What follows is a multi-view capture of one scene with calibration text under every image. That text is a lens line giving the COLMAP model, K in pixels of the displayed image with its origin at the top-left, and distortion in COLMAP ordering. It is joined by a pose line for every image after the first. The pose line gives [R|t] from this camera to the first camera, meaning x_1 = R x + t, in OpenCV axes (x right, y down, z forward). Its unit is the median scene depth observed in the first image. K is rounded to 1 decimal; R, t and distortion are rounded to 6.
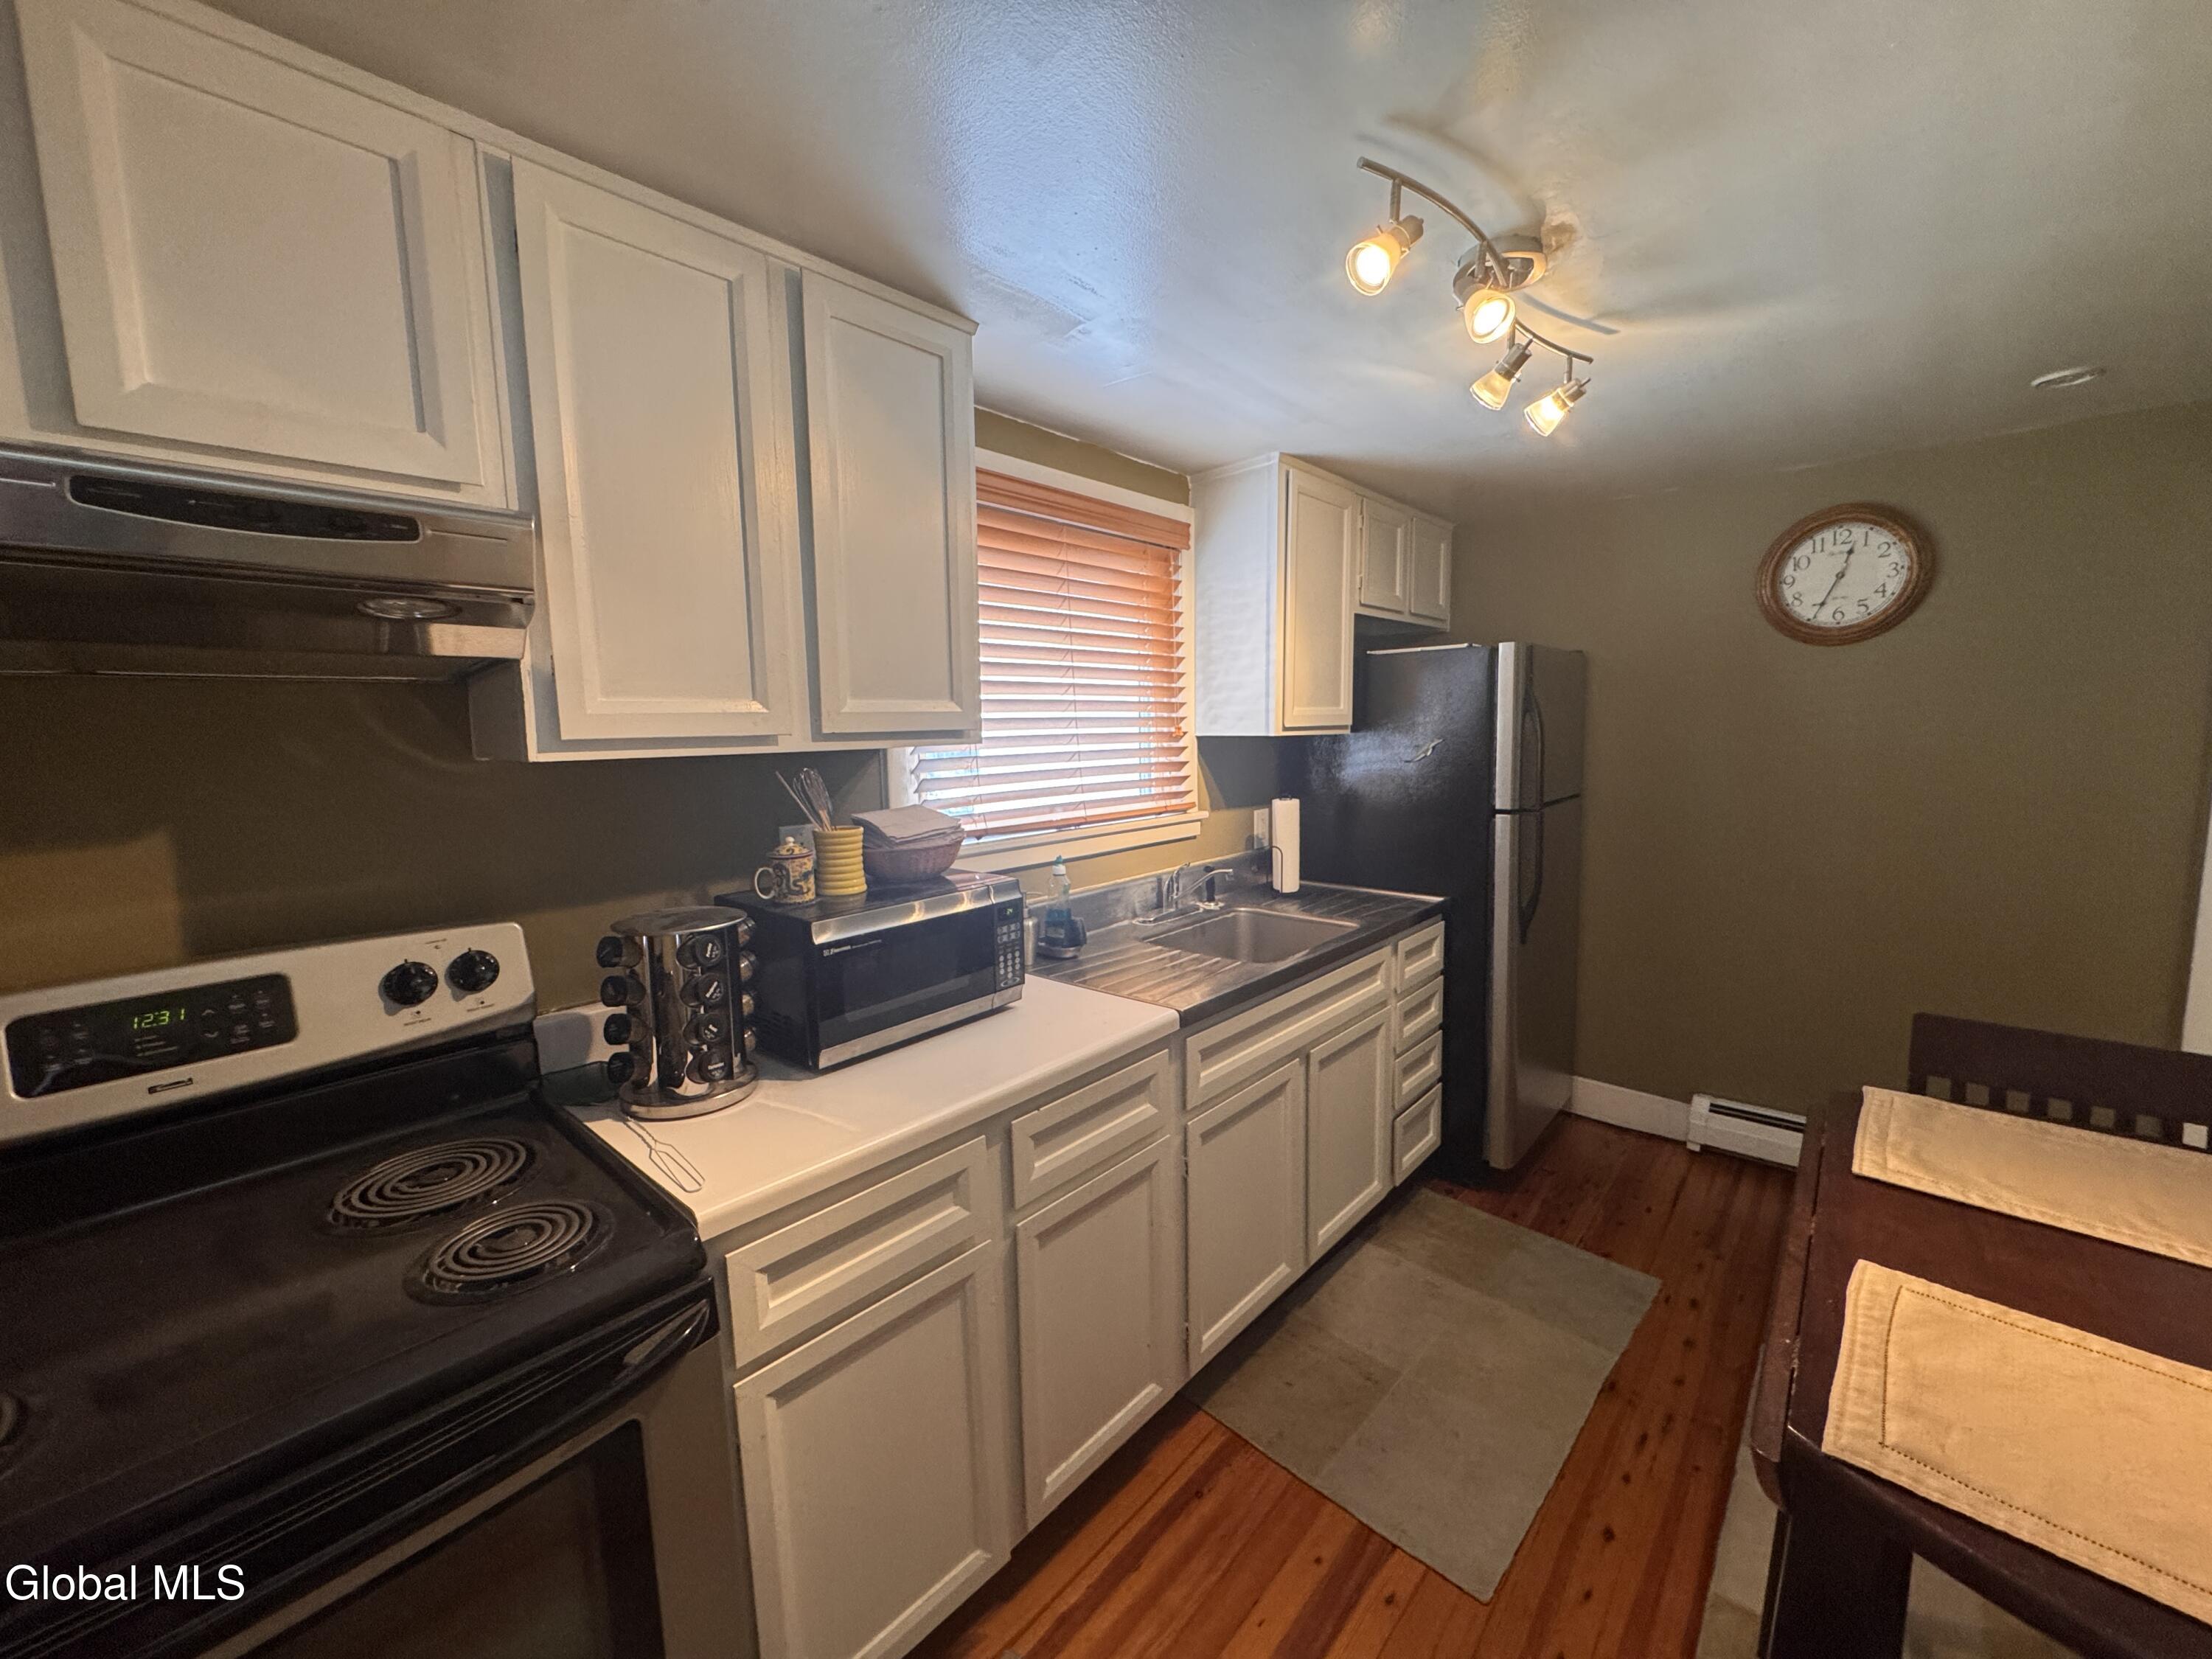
lens RADIAL K [[887.1, 0, 1106.0], [0, 887.1, 825.9], [0, 0, 1]] dist [-0.002790, 0.002192]
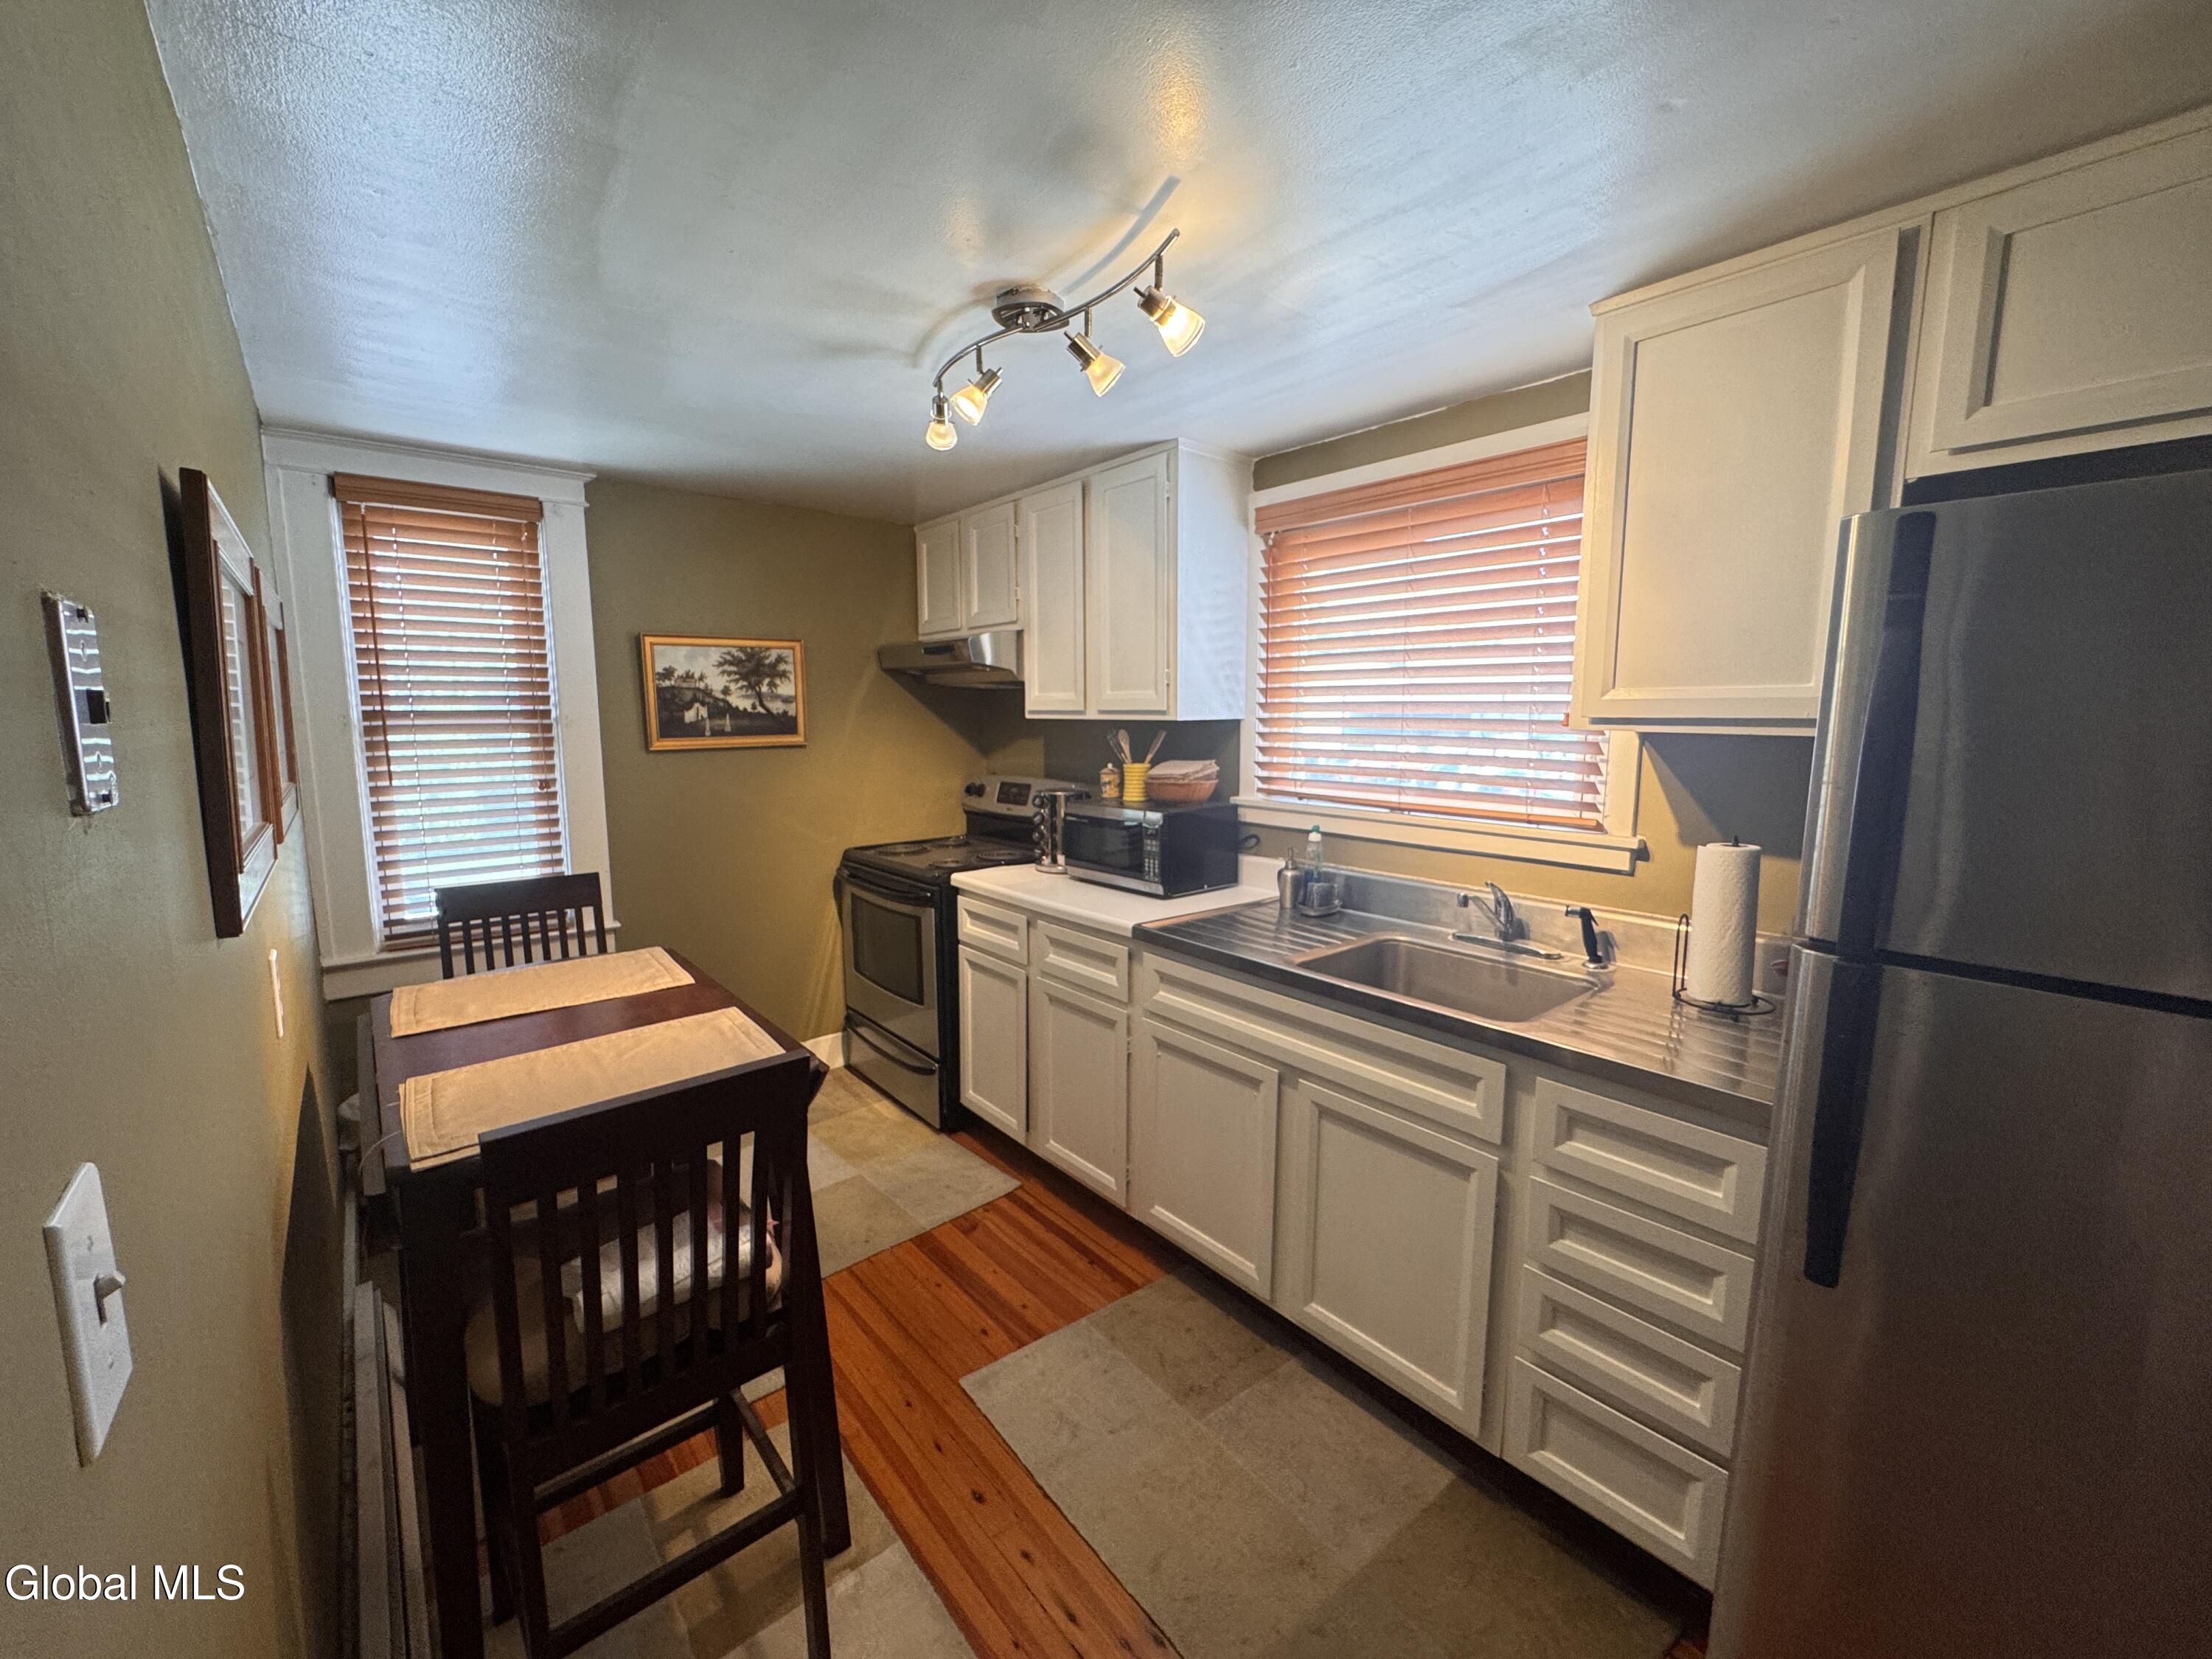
lens RADIAL K [[887.1, 0, 1105.3], [0, 887.1, 823.6], [0, 0, 1]] dist [-0.002790, 0.002192]
pose [[-0.147999, 0.142380, -0.978685, 1.425572], [-0.115165, 0.980369, 0.160041, -0.153132], [0.982259, 0.136396, -0.128696, 1.154624]]
